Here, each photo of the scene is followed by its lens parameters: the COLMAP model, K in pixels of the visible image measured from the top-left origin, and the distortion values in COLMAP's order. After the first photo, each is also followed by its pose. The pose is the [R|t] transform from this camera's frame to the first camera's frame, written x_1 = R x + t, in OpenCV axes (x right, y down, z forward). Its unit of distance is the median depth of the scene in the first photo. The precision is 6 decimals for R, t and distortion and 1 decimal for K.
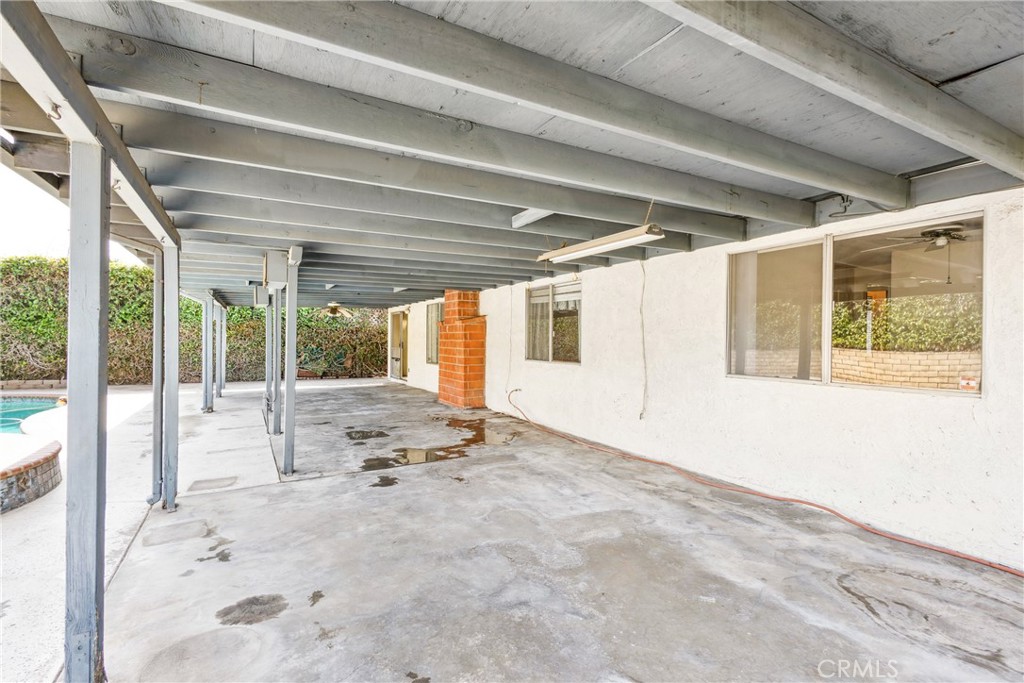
lens RADIAL K [[476.4, 0, 511.1], [0, 476.4, 342.1], [0, 0, 1]] dist [0.004913, -0.001980]
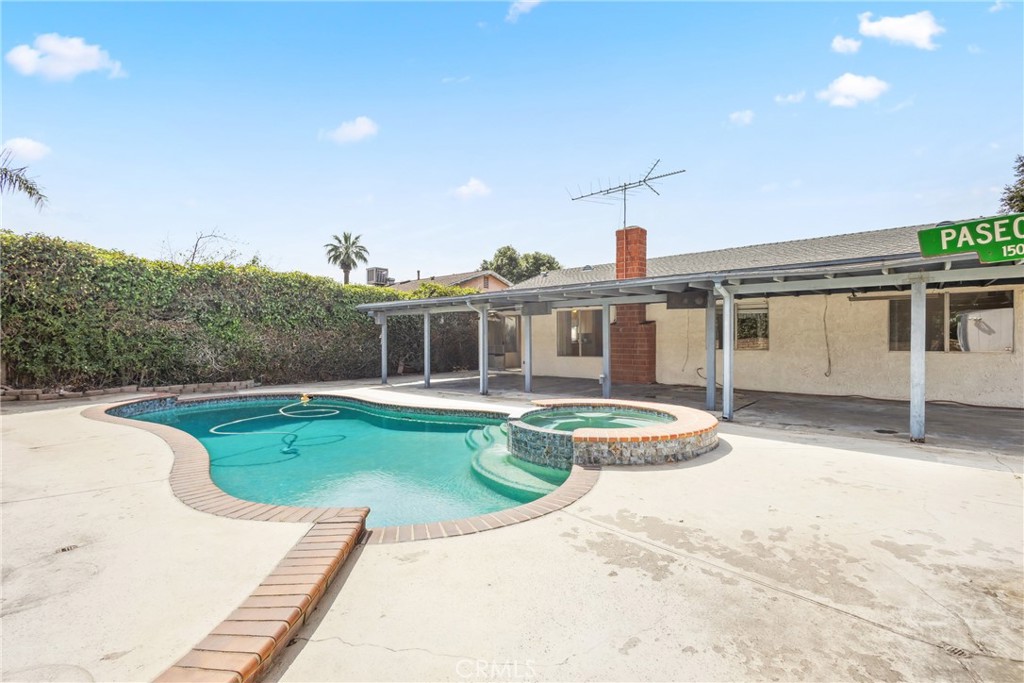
lens RADIAL K [[472.6, 0, 517.7], [0, 472.6, 342.6], [0, 0, 1]] dist [0.013950, -0.007060]
pose [[0.947002, -0.019760, 0.320621, -1.554495], [0.017149, 0.999793, 0.010964, -0.019177], [-0.320771, -0.004884, 0.947144, -0.433764]]
